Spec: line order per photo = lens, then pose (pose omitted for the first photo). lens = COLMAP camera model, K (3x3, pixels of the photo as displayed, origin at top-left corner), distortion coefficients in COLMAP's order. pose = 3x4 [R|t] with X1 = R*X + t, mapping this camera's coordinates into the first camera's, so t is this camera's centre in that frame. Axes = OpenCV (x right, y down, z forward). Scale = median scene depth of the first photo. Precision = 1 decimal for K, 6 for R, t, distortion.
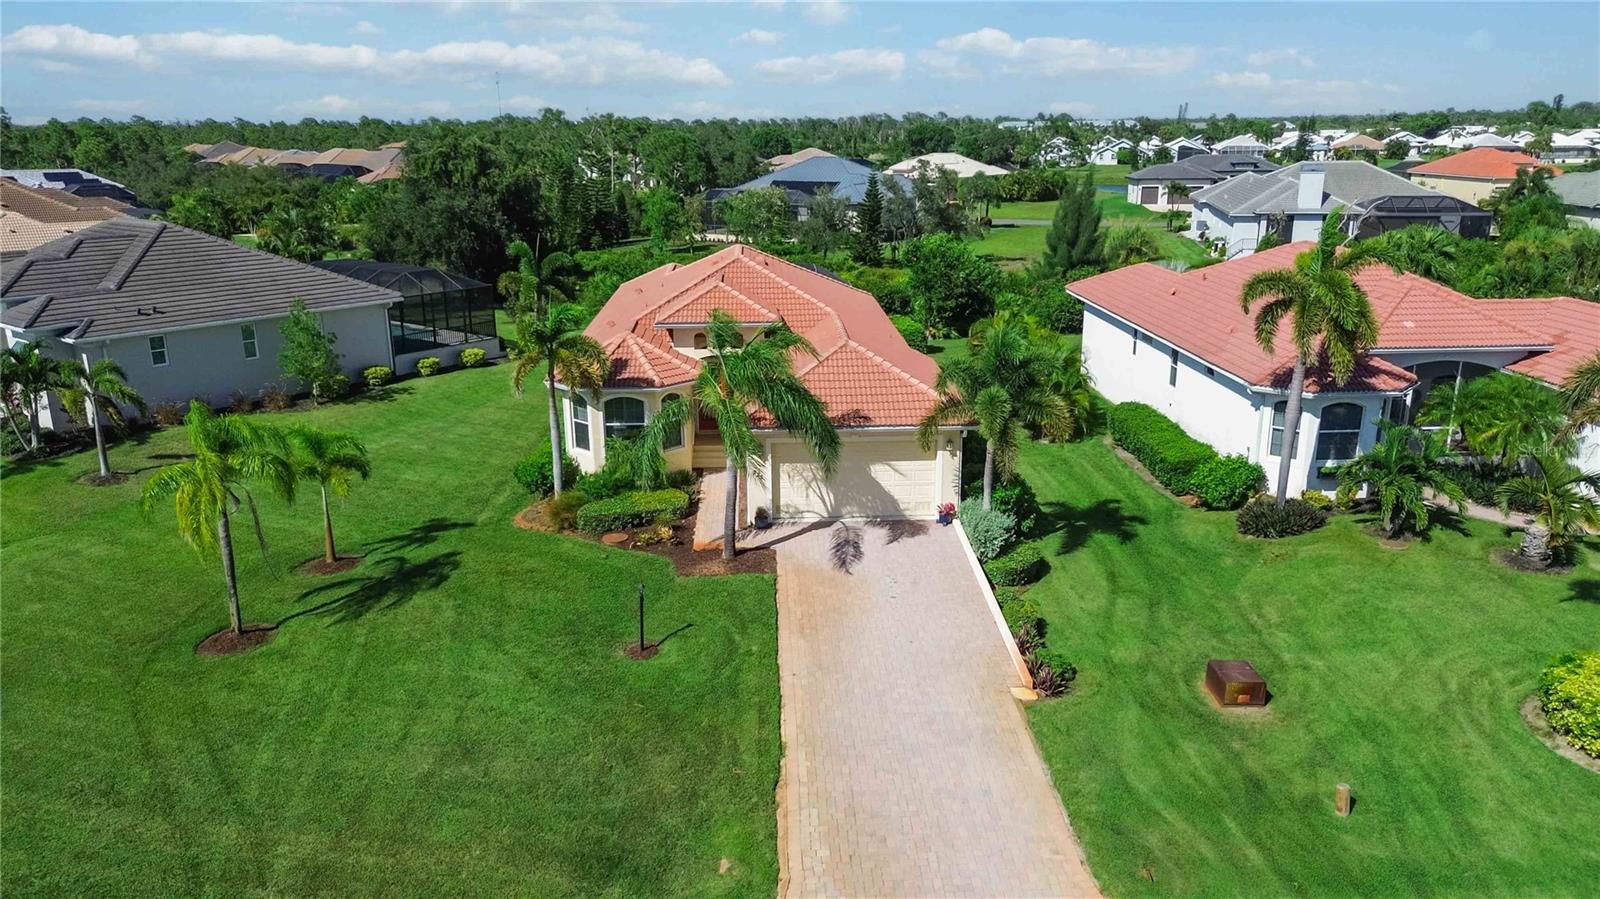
lens RADIAL K [[1133.8, 0, 804.9], [0, 1133.8, 452.0], [0, 0, 1]] dist [0.061977, -0.054476]
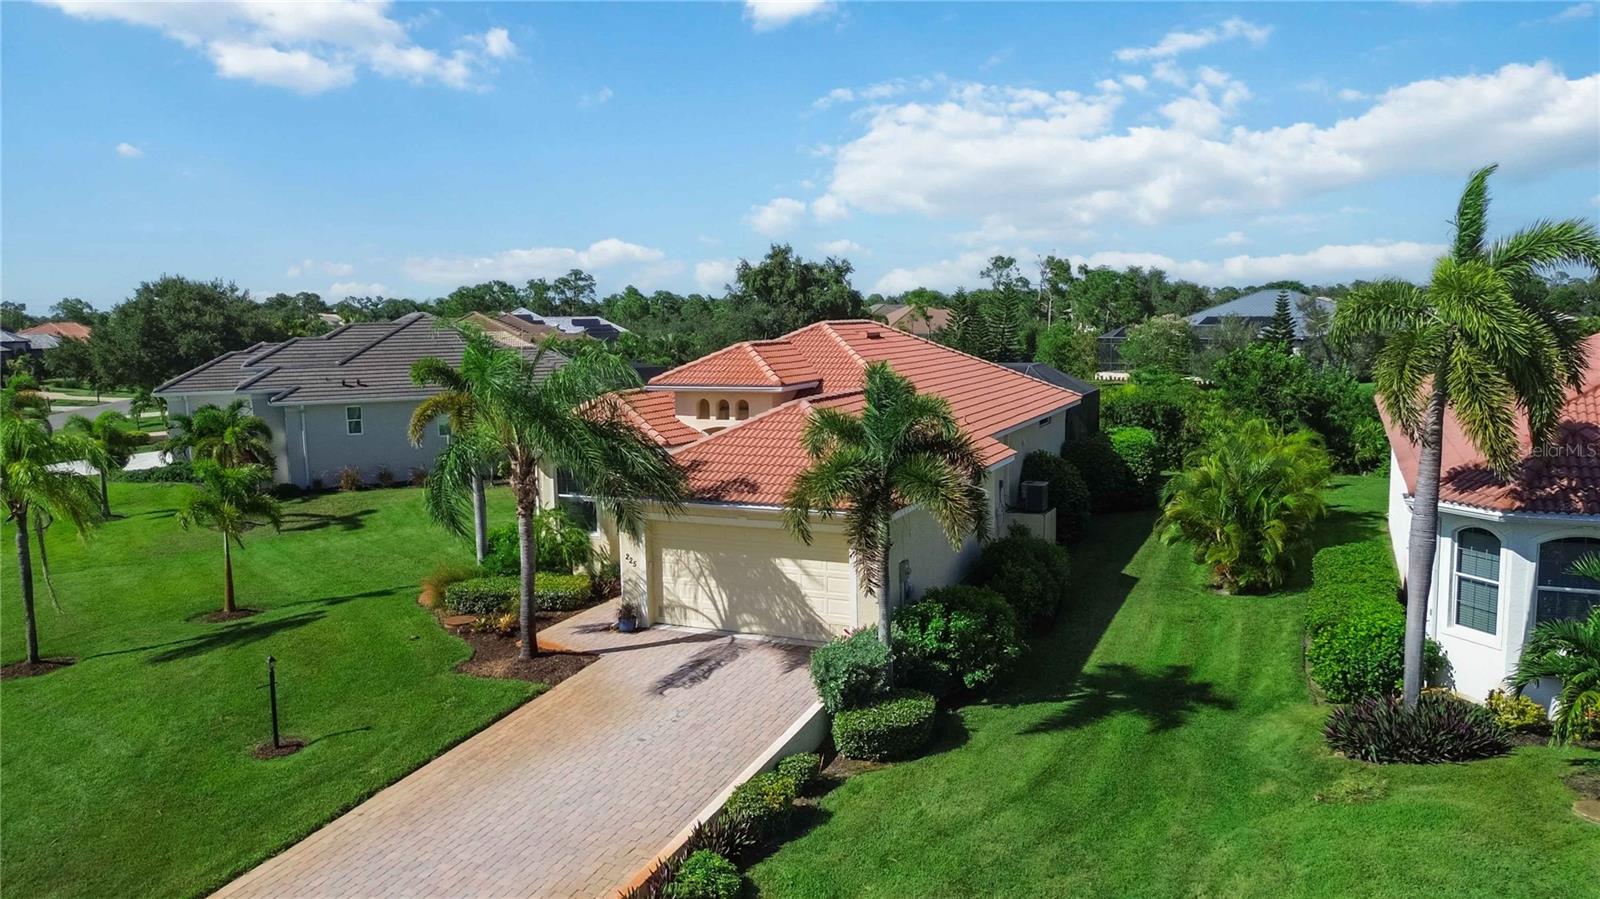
lens RADIAL K [[1133.8, 0, 804.9], [0, 1133.8, 452.0], [0, 0, 1]] dist [0.061977, -0.054476]
pose [[0.888510, 0.048751, -0.456261, 0.363237], [-0.115060, 0.986243, -0.118687, 0.022538], [0.444198, 0.157952, 0.881895, 0.328383]]
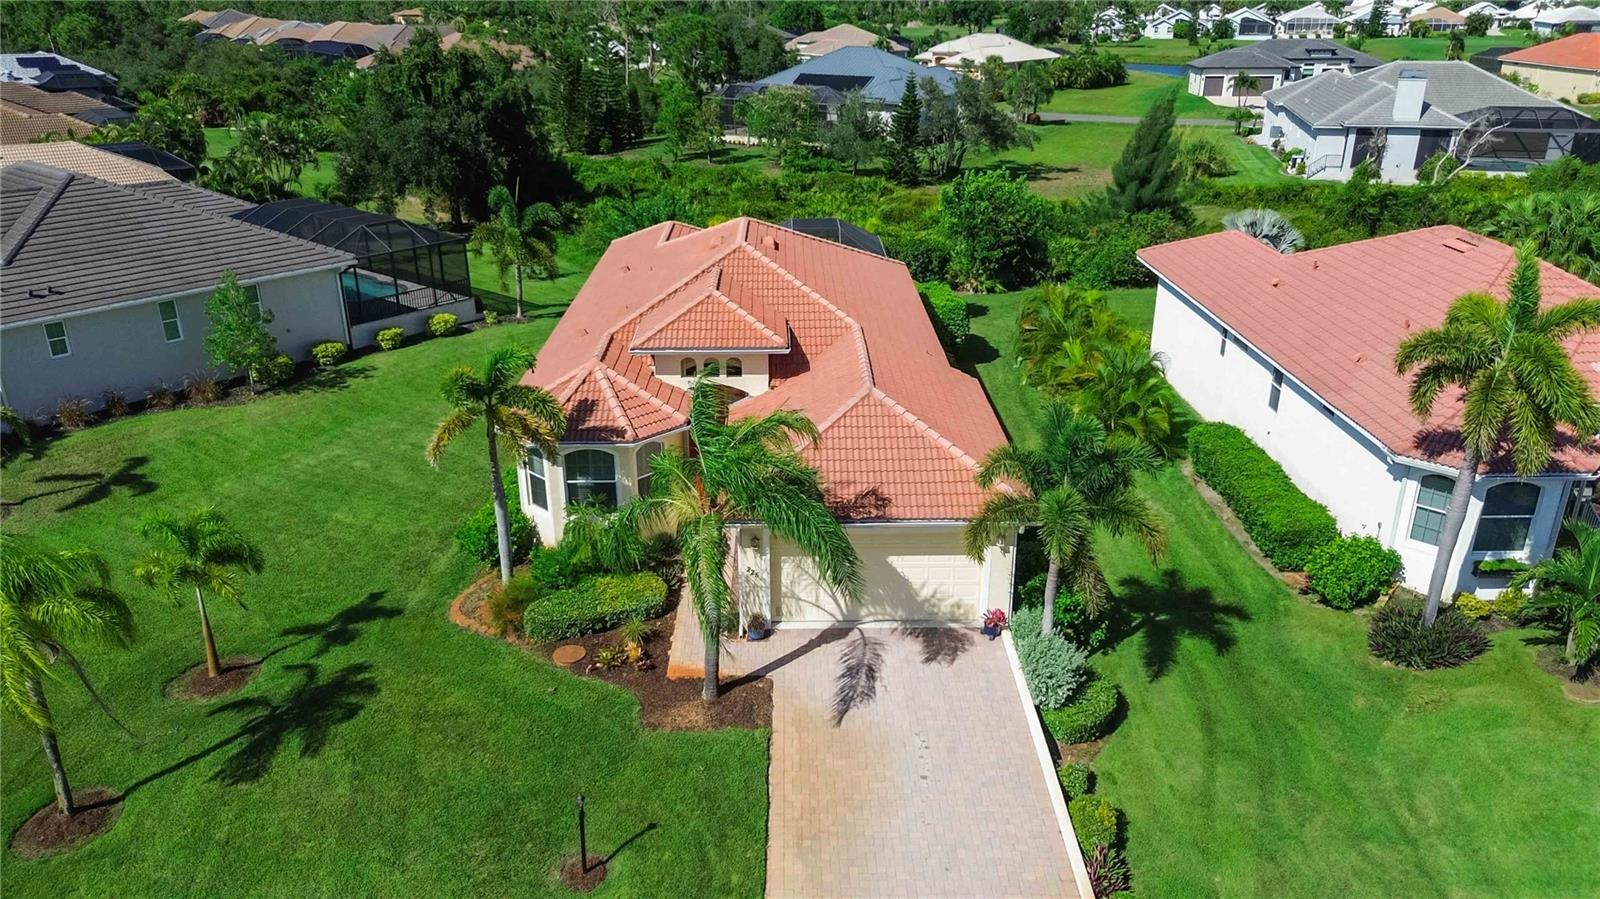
lens RADIAL K [[1133.8, 0, 804.9], [0, 1133.8, 452.0], [0, 0, 1]] dist [0.061977, -0.054476]
pose [[0.999565, 0.014850, -0.025472, 0.011845], [-0.011958, 0.993843, 0.110154, -0.133265], [0.026951, -0.109801, 0.993588, 0.207932]]
